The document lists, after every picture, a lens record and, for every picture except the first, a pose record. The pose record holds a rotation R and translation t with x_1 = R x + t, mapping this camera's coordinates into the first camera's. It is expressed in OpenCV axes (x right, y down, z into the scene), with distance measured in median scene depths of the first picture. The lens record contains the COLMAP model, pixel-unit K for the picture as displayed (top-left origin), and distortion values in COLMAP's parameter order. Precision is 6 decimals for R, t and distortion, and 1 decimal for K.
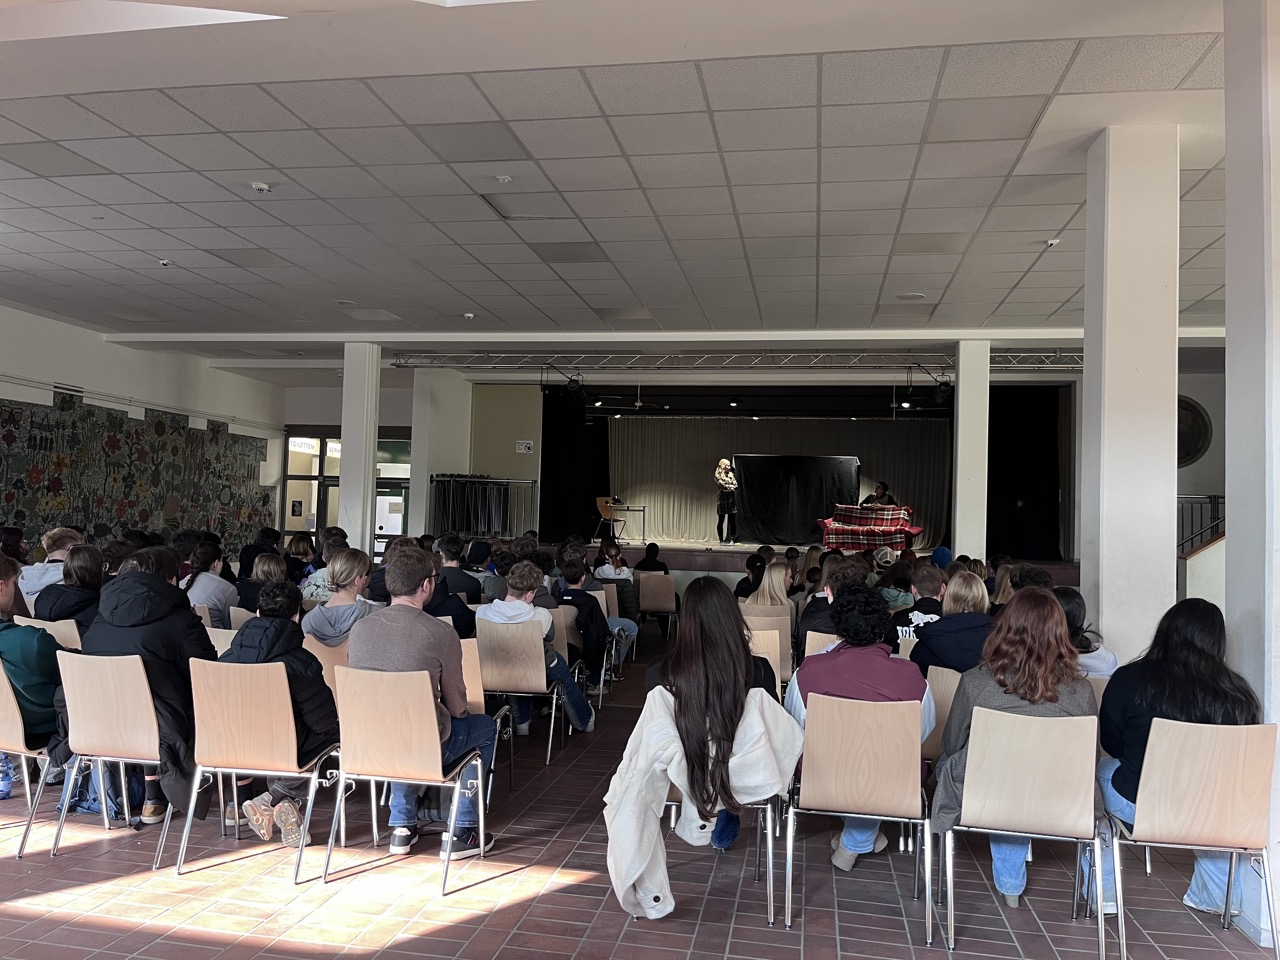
lens RADIAL K [[965.9, 0, 640.0], [0, 965.9, 480.0], [0, 0, 1]] dist [0.068090, -0.085831]
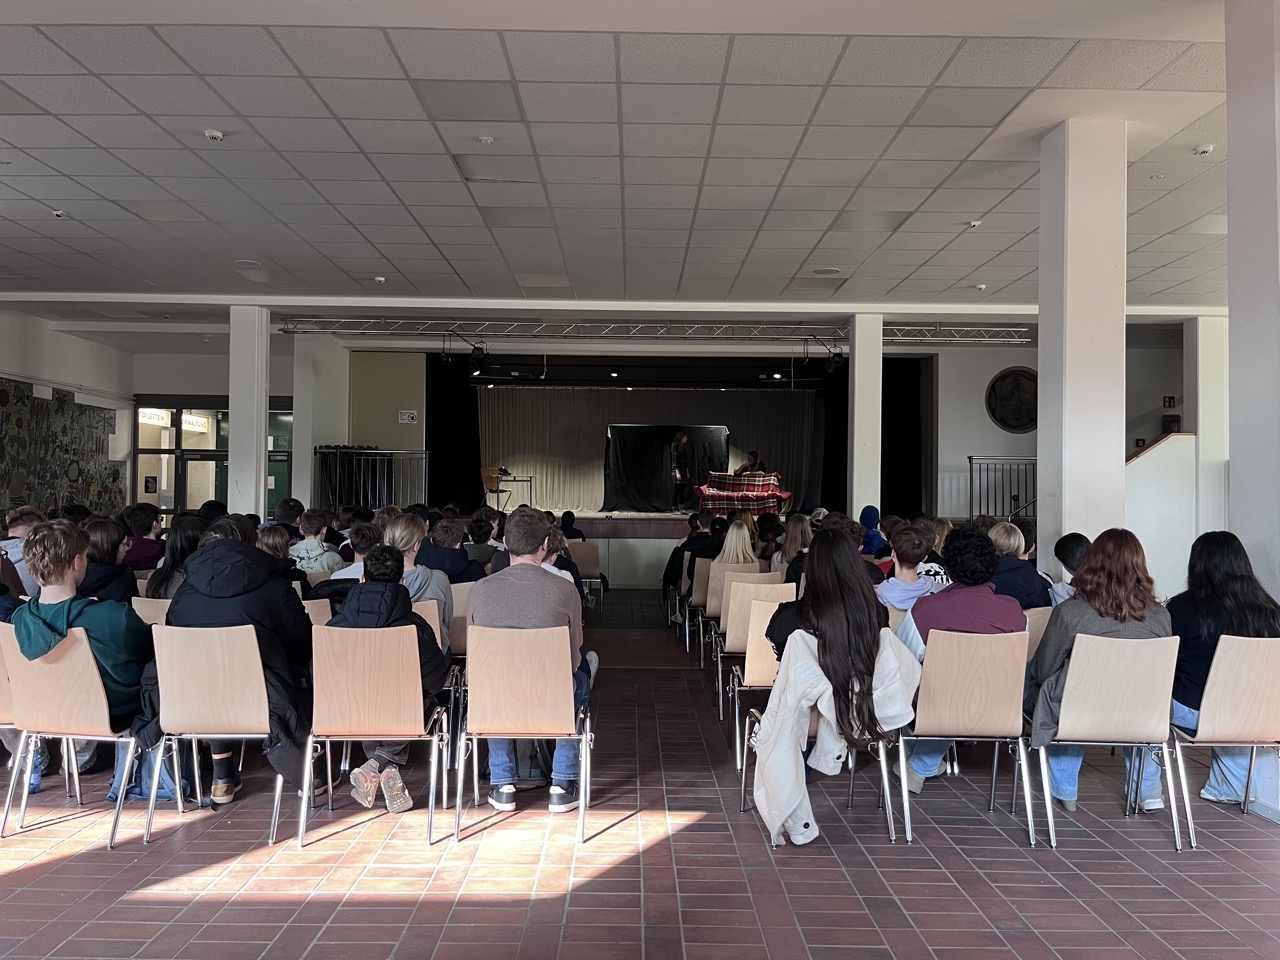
lens RADIAL K [[965.9, 0, 640.0], [0, 965.9, 480.0], [0, 0, 1]] dist [0.068090, -0.085831]
pose [[0.981836, -0.016837, 0.188982, -0.226304], [0.011507, 0.999505, 0.029264, 0.009261], [-0.189381, -0.026558, 0.981544, -0.007083]]
